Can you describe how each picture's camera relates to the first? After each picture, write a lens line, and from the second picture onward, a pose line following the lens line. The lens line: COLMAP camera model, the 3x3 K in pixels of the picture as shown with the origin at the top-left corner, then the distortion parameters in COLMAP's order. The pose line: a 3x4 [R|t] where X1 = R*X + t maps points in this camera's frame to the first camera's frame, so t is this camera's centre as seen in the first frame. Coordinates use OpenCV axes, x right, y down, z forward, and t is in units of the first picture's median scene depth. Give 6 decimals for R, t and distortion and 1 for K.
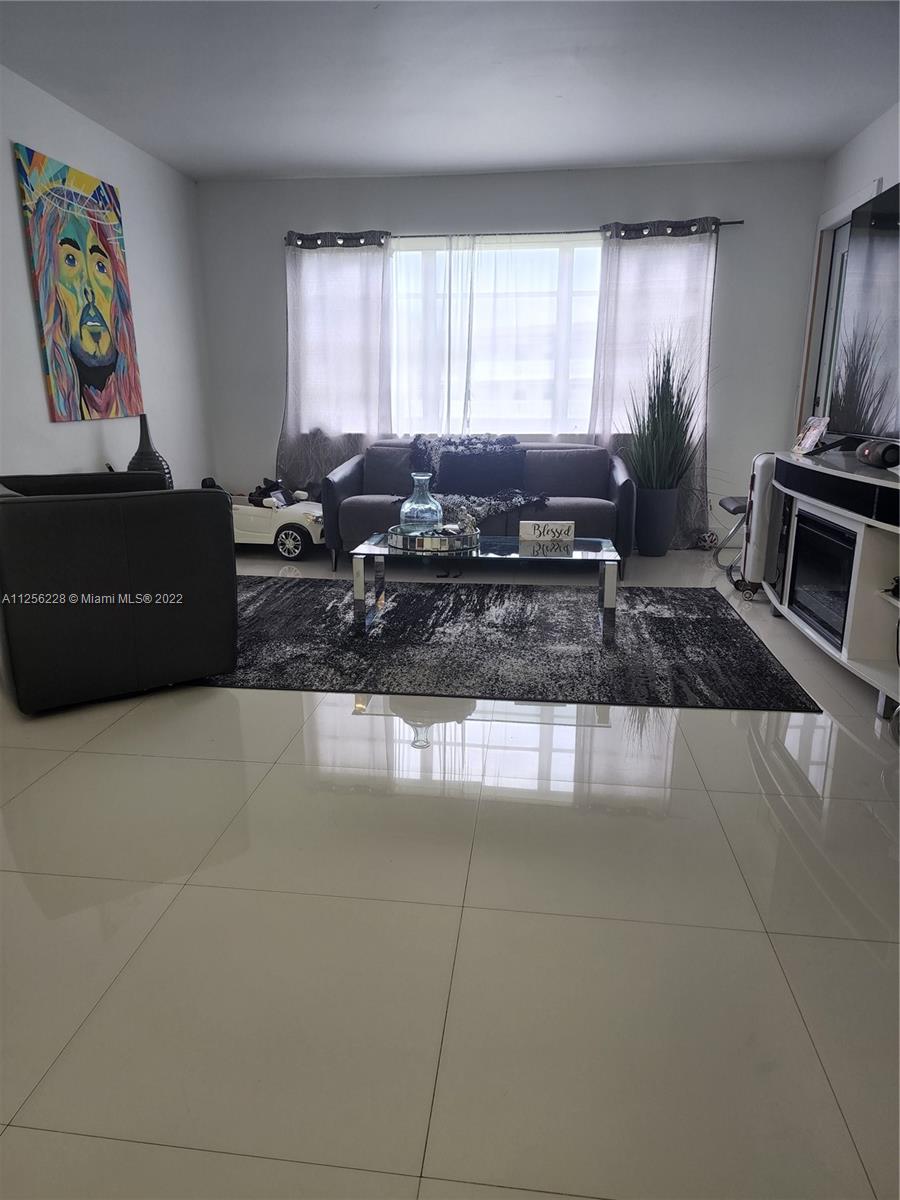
lens RADIAL K [[800.8, 0, 437.8], [0, 800.8, 600.9], [0, 0, 1]] dist [0.074603, -0.070478]
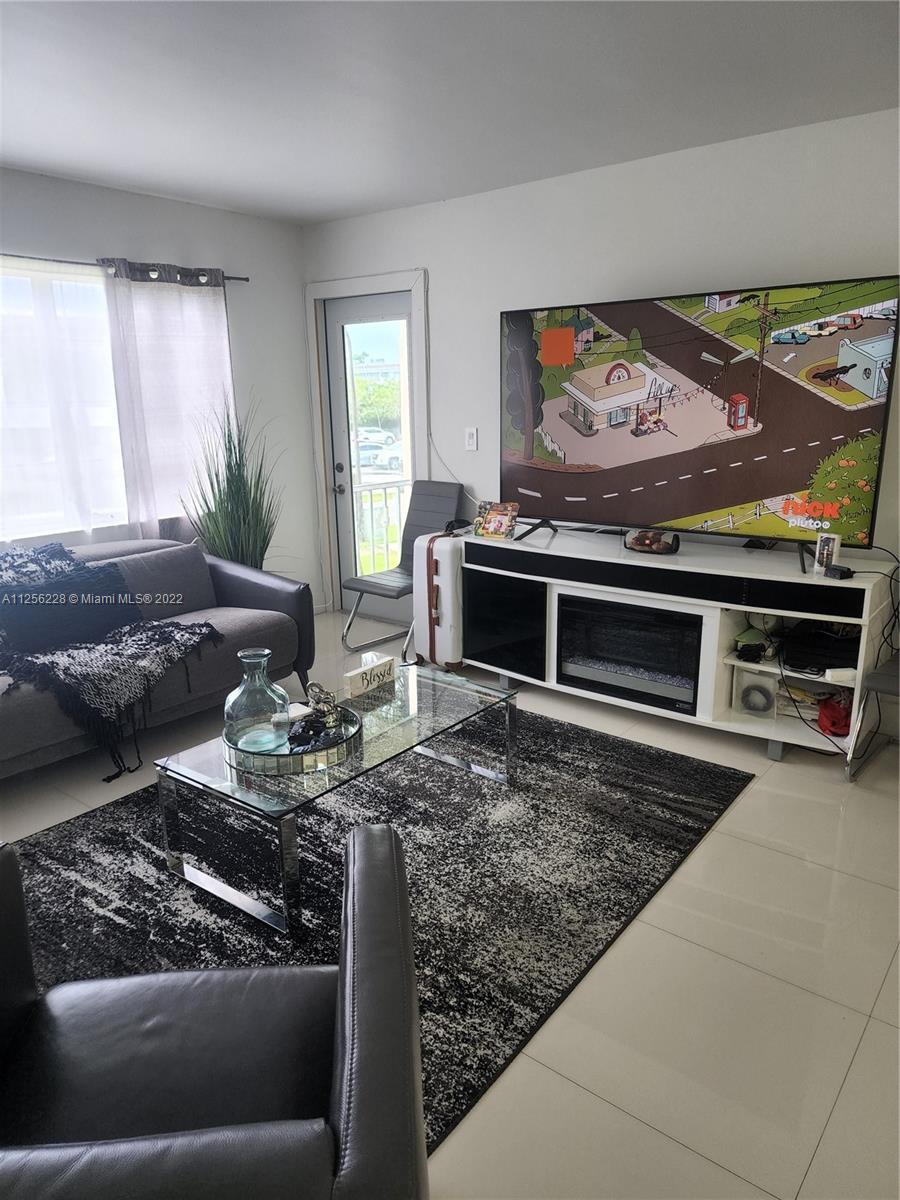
lens RADIAL K [[800.8, 0, 437.8], [0, 800.8, 600.9], [0, 0, 1]] dist [0.074603, -0.070478]
pose [[0.522050, -0.219985, 0.824057, -0.513661], [0.220277, 0.968163, 0.118906, -0.265109], [-0.823979, 0.119446, 0.553887, 0.544527]]
